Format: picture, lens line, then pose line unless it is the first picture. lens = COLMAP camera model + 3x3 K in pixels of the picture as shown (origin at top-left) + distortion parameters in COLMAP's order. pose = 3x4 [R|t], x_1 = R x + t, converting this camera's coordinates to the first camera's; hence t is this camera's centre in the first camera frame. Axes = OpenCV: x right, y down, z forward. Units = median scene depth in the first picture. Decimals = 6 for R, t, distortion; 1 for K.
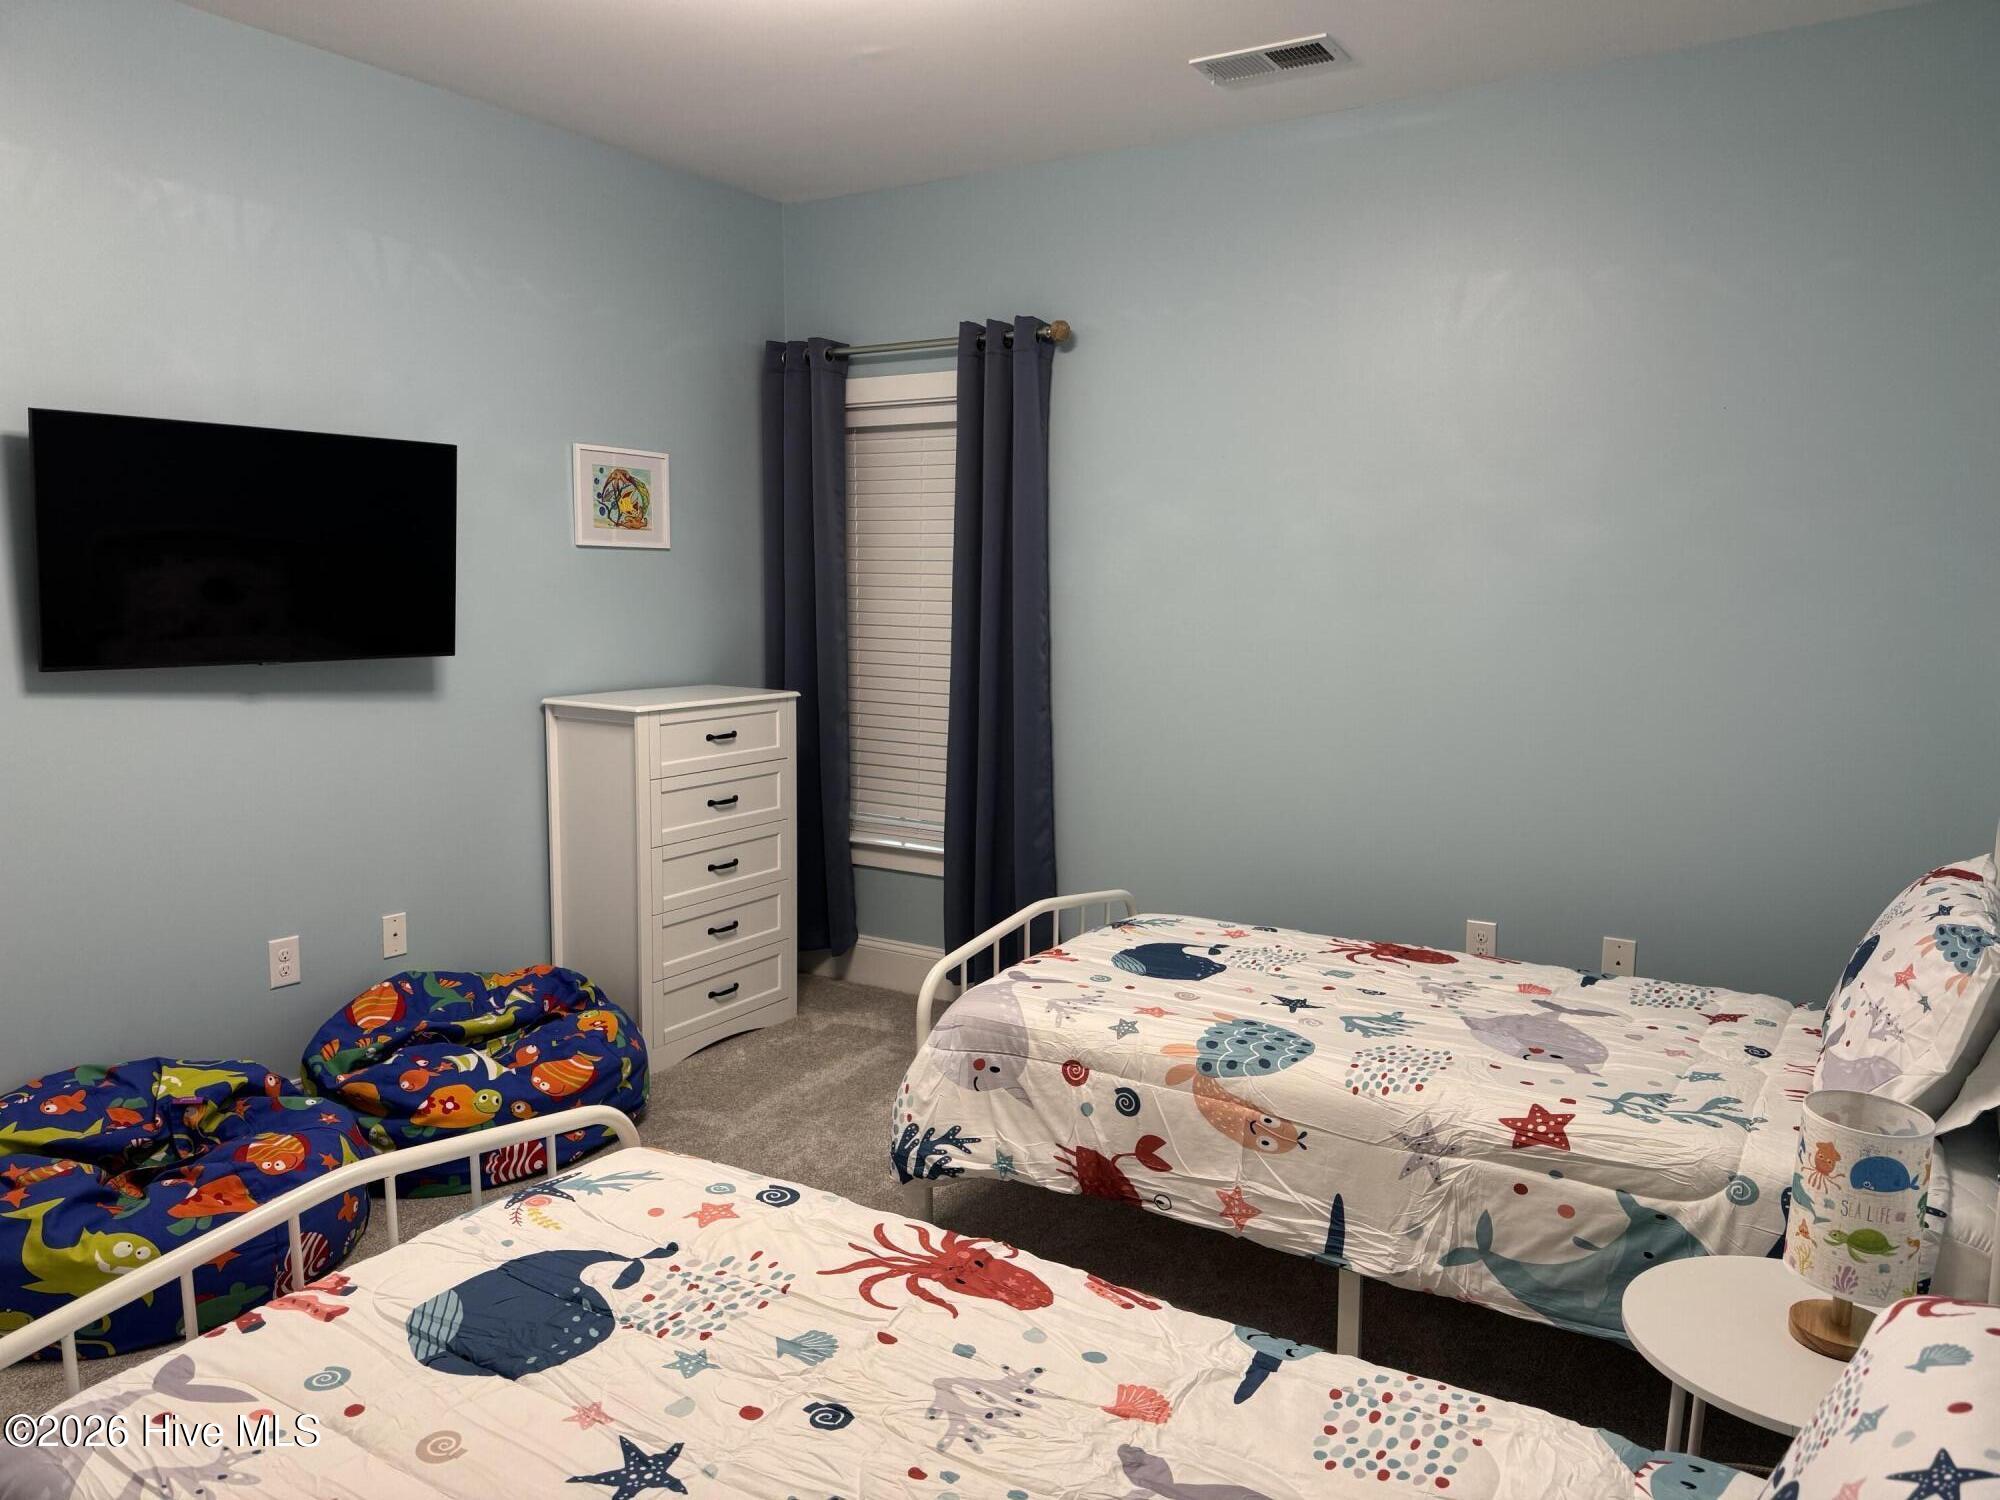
lens RADIAL K [[1411.9, 0, 963.5], [0, 1411.9, 751.8], [0, 0, 1]] dist [0.046873, -0.046367]
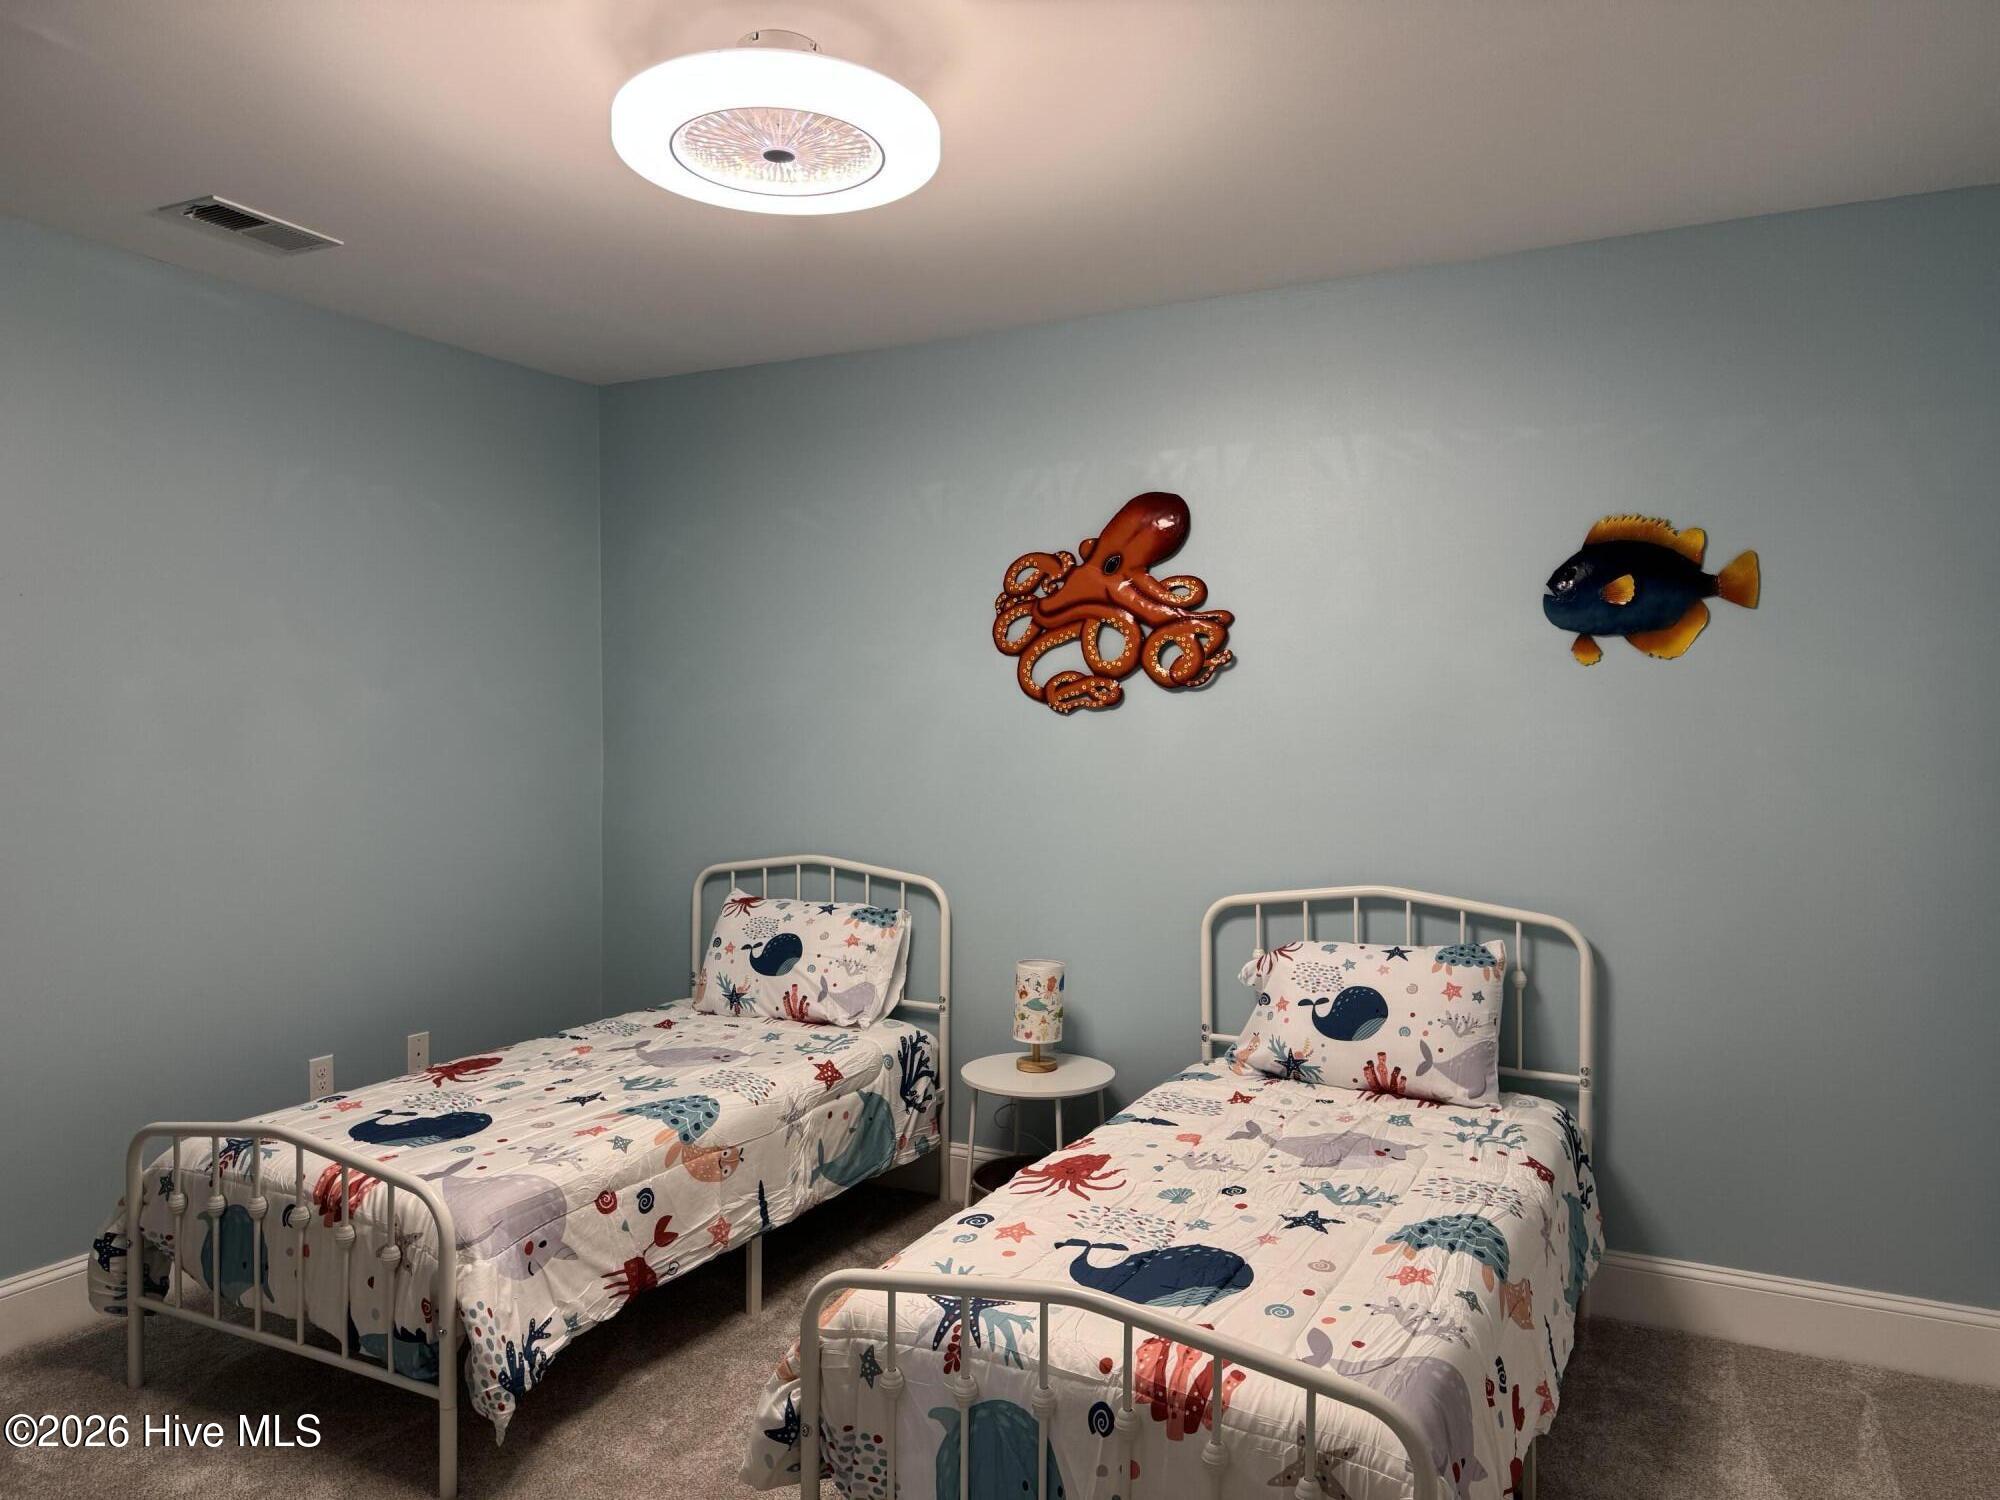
lens RADIAL K [[1401.4, 0, 1000.0], [0, 1401.4, 750.0], [0, 0, 1]] dist [0.076259, -0.100101]
pose [[-0.079514, -0.026481, 0.996482, -1.178029], [0.136365, 0.989960, 0.037189, -0.134813], [-0.987462, 0.138842, -0.075105, 0.842957]]
